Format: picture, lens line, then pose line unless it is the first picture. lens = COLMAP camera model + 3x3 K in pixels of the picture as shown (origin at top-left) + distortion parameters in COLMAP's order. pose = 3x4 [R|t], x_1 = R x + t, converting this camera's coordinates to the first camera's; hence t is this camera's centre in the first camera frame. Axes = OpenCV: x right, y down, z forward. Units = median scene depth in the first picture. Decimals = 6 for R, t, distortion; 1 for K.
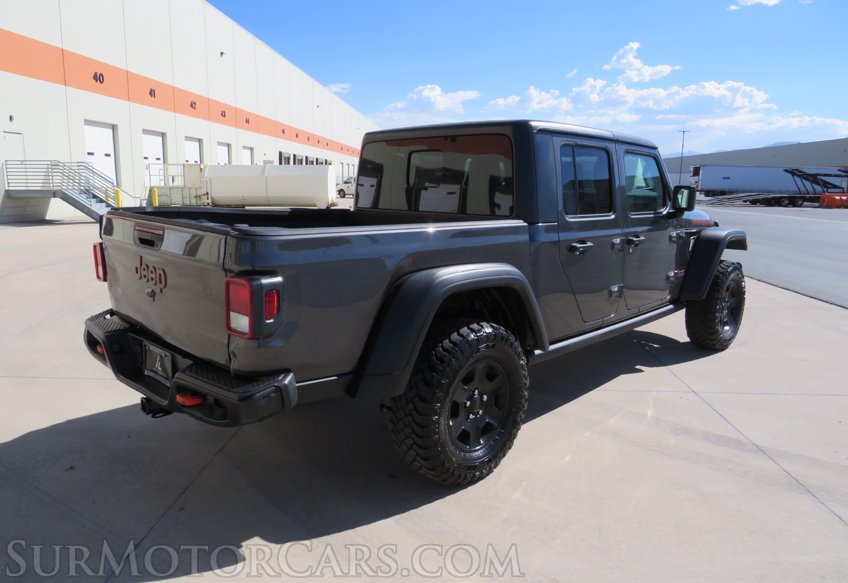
lens RADIAL K [[597.7, 0, 421.8], [0, 597.7, 288.9], [0, 0, 1]] dist [-0.031250, 0.006966]
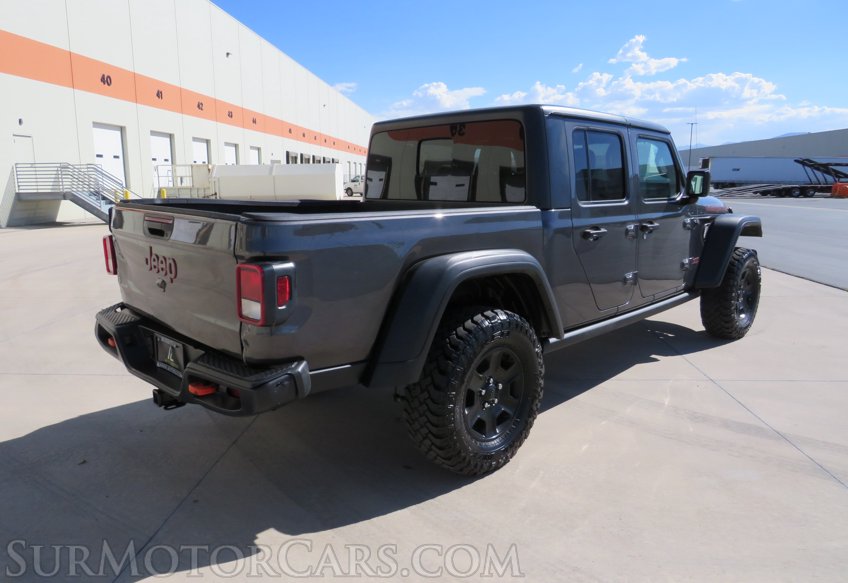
lens RADIAL K [[597.7, 0, 421.7], [0, 597.7, 286.8], [0, 0, 1]] dist [-0.031250, 0.006966]
pose [[0.999782, -0.014983, -0.014565, -0.002437], [0.014988, 0.999888, 0.000199, 0.005750], [0.014561, -0.000418, 0.999894, 0.004898]]
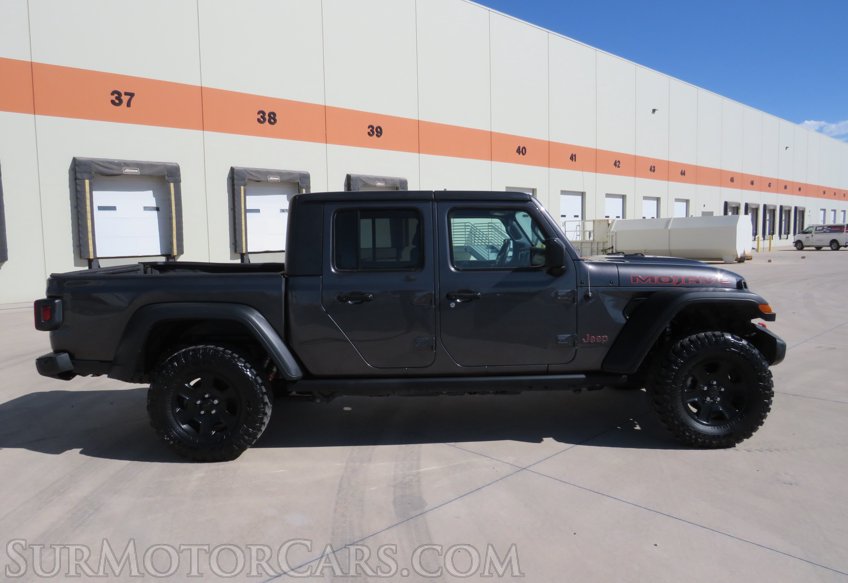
lens RADIAL K [[597.7, 0, 417.8], [0, 597.7, 294.2], [0, 0, 1]] dist [-0.031250, 0.006966]
pose [[0.715587, 0.038934, -0.697438, 0.449872], [-0.094271, 0.994694, -0.041196, -0.015740], [0.692133, 0.095228, 0.715460, 0.107657]]
